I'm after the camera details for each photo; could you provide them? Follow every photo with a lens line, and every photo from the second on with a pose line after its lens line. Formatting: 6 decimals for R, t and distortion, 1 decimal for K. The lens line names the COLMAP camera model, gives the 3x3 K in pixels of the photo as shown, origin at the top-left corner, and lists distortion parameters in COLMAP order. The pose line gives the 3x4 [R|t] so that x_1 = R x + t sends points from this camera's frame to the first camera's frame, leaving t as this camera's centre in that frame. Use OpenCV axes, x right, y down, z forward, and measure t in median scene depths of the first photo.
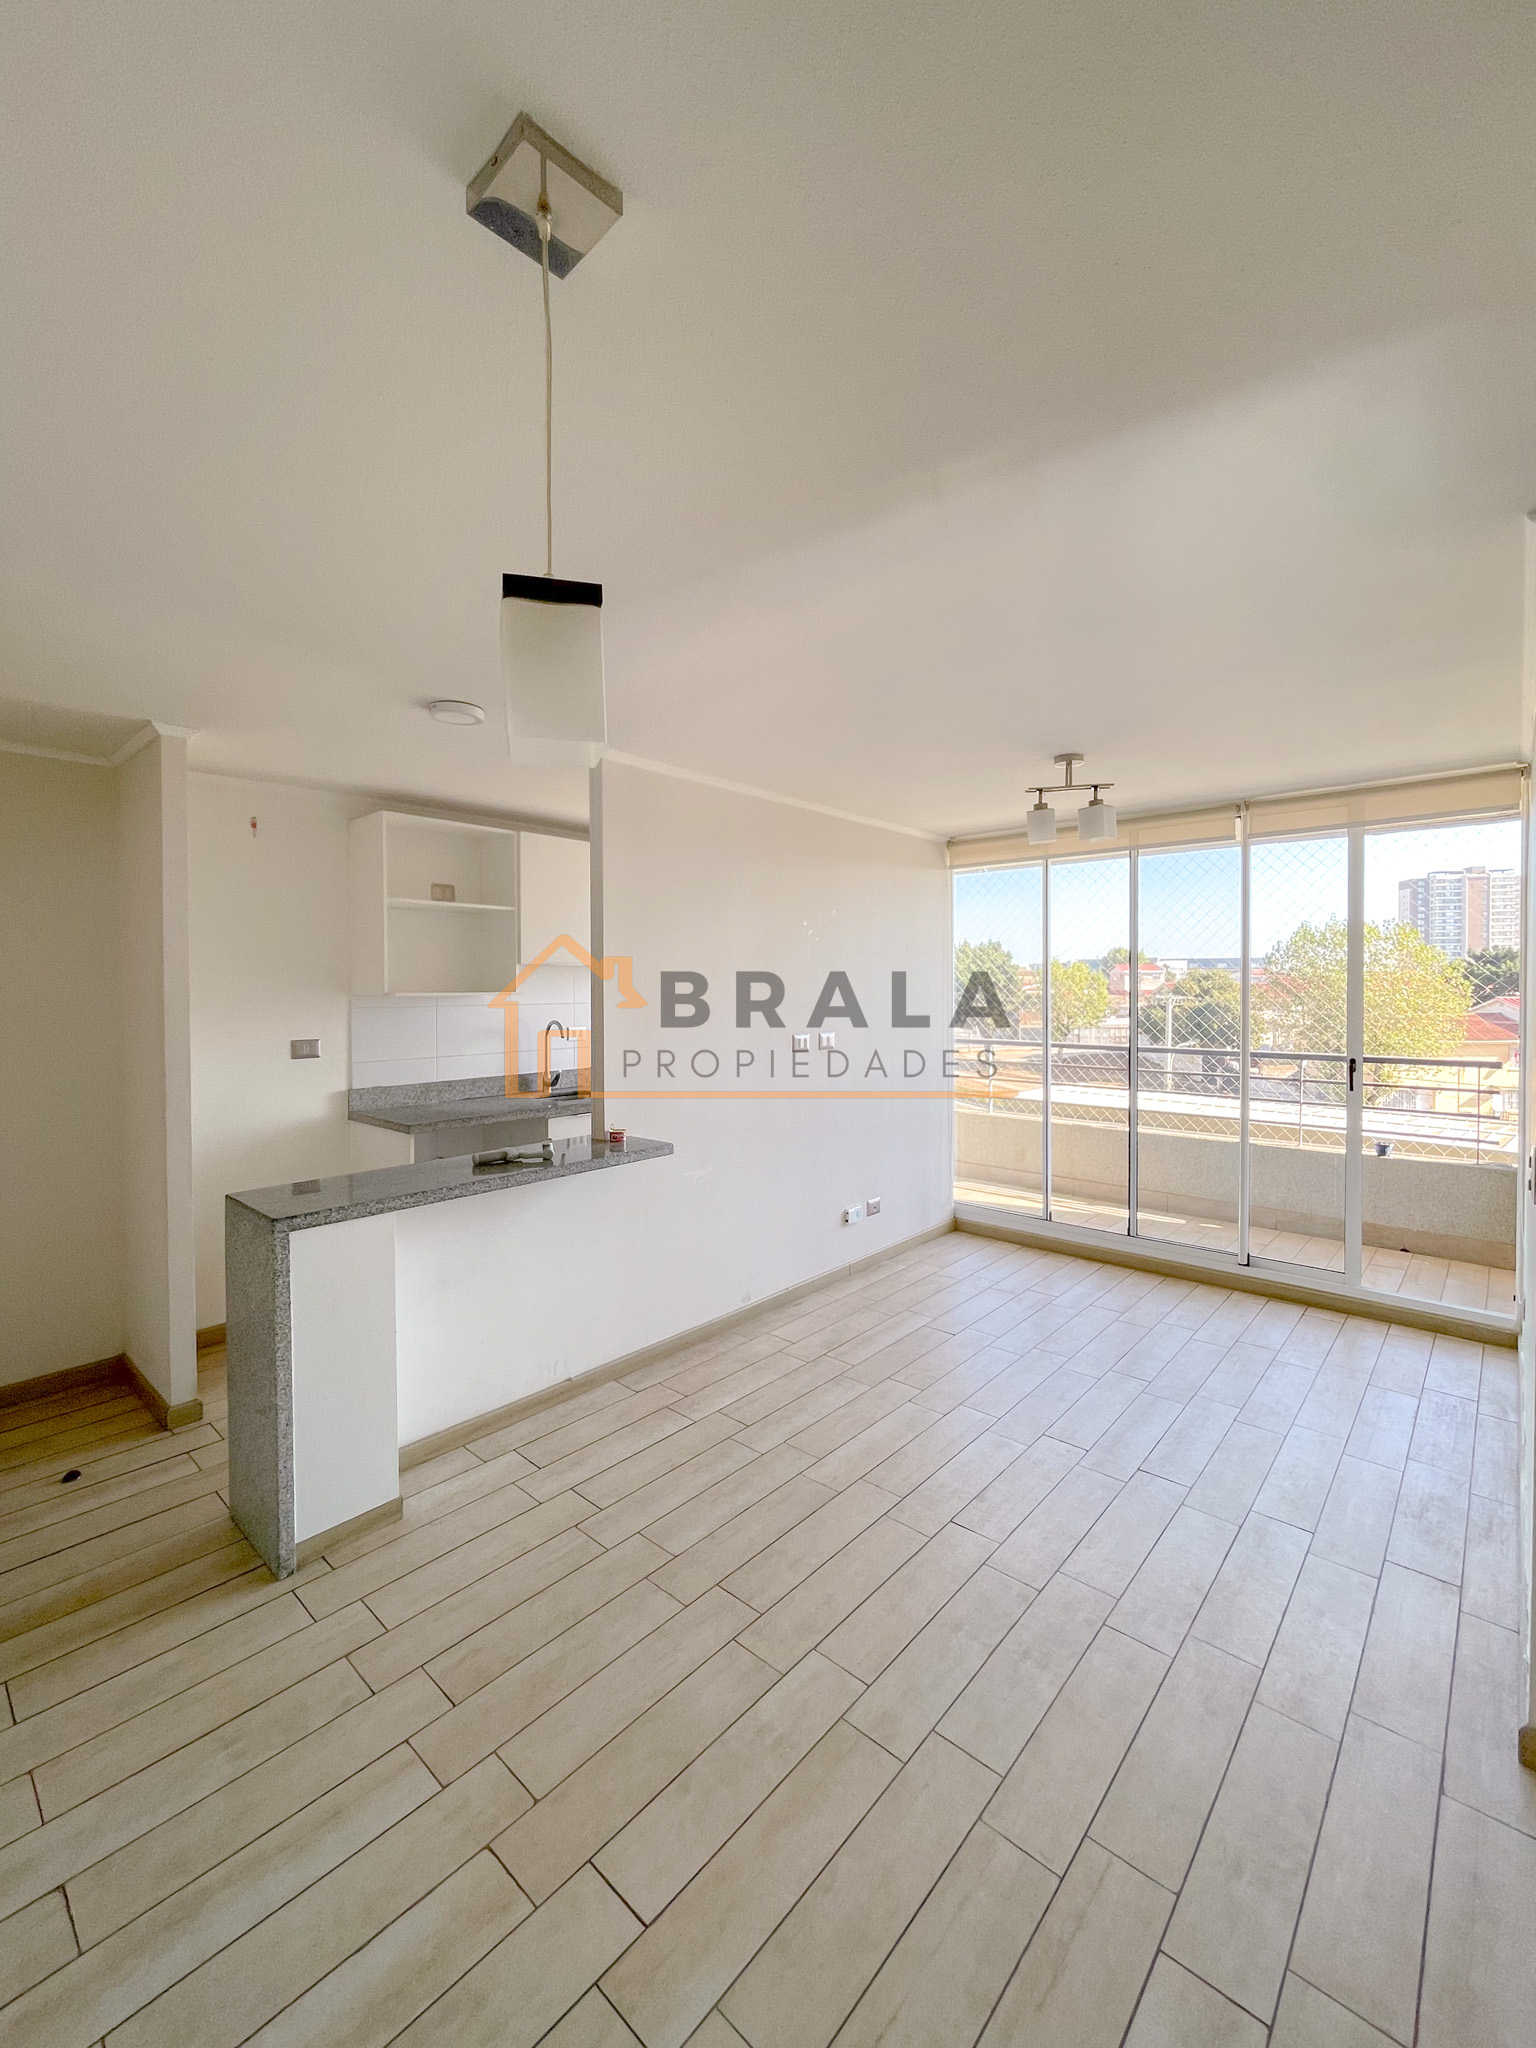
lens RADIAL K [[883.0, 0, 795.6], [0, 883.0, 986.5], [0, 0, 1]] dist [-0.001211, -0.000008]
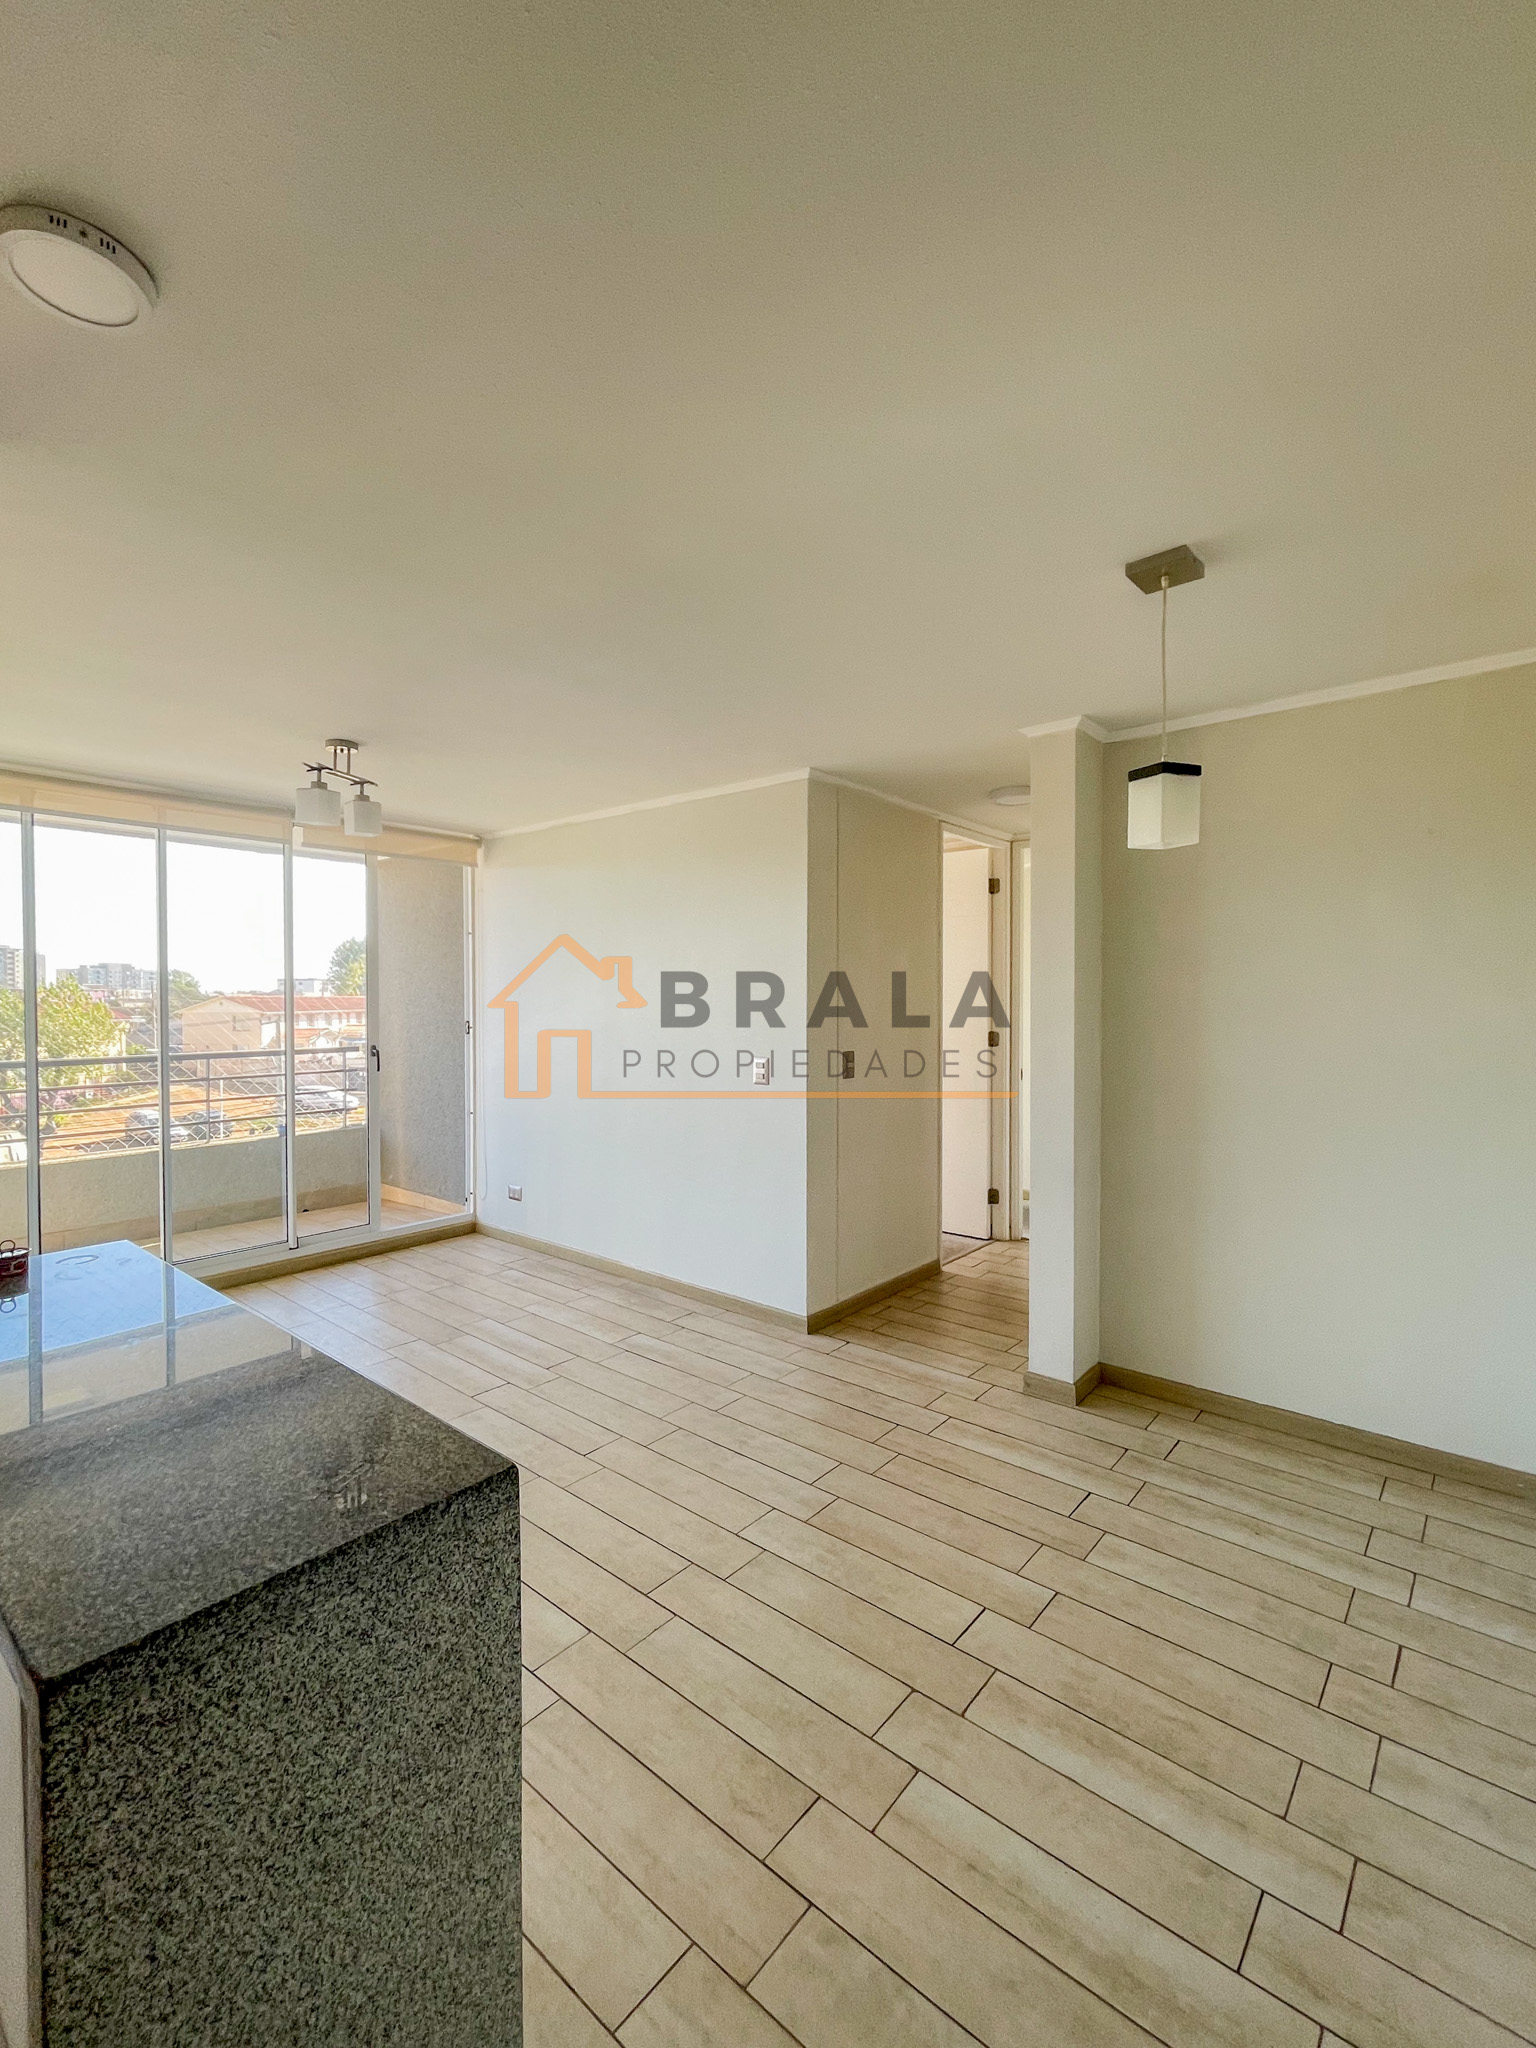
lens RADIAL K [[883.0, 0, 729.9], [0, 883.0, 1009.9], [0, 0, 1]] dist [-0.001211, -0.000008]
pose [[-0.007596, -0.012655, 0.999891, -0.793313], [0.004293, 0.999910, 0.012688, 0.028179], [-0.999962, 0.004389, -0.007541, 0.704501]]
